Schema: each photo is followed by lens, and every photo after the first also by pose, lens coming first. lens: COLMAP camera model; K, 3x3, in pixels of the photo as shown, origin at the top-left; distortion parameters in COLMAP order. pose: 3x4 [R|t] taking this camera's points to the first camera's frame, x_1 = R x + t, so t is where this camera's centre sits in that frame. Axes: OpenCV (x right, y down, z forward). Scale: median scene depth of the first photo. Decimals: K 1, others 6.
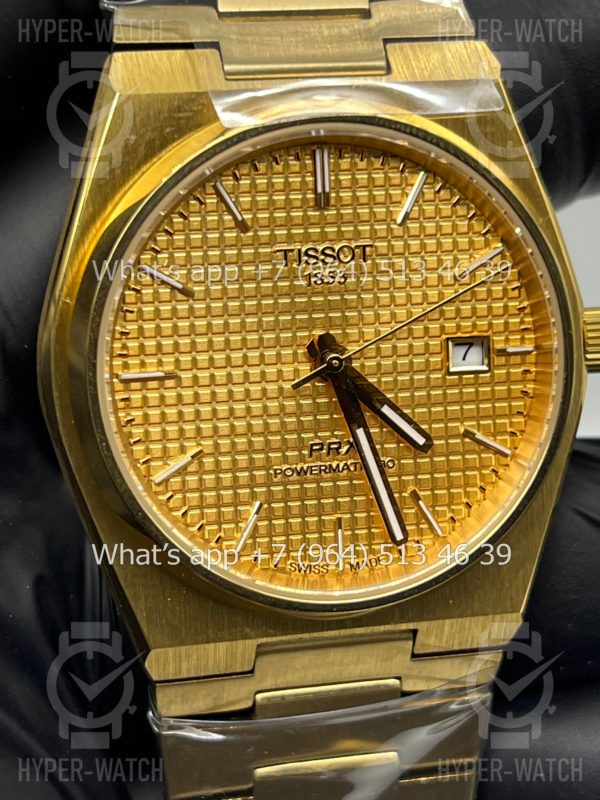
lens RADIAL K [[1833.3, 0, 300.0], [0, 1833.3, 400.0], [0, 0, 1]] dist [0.176777, -0.452390]
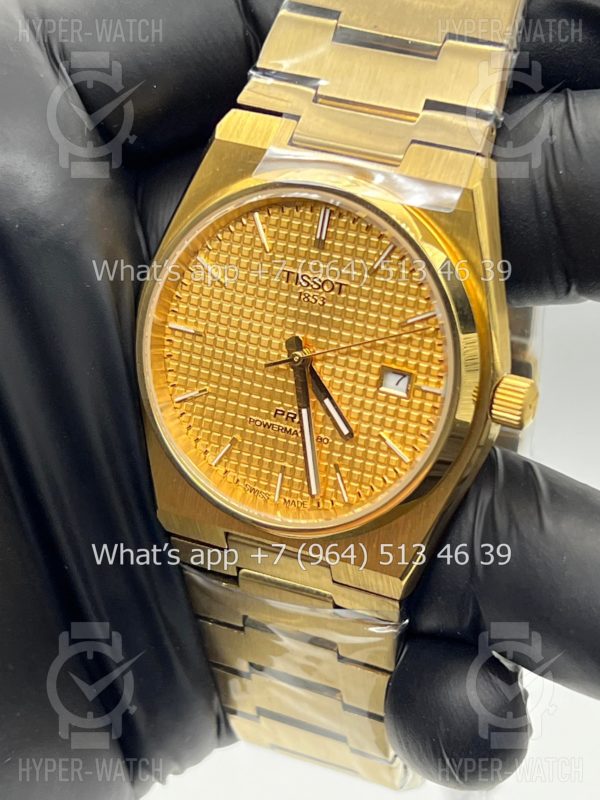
lens RADIAL K [[1833.3, 0, 300.0], [0, 1833.3, 400.0], [0, 0, 1]] dist [0.176777, -0.452390]
pose [[0.778824, 0.300043, -0.550825, 0.795624], [-0.260364, 0.953583, 0.151297, -0.200808], [0.570652, 0.025582, 0.820793, -0.147081]]
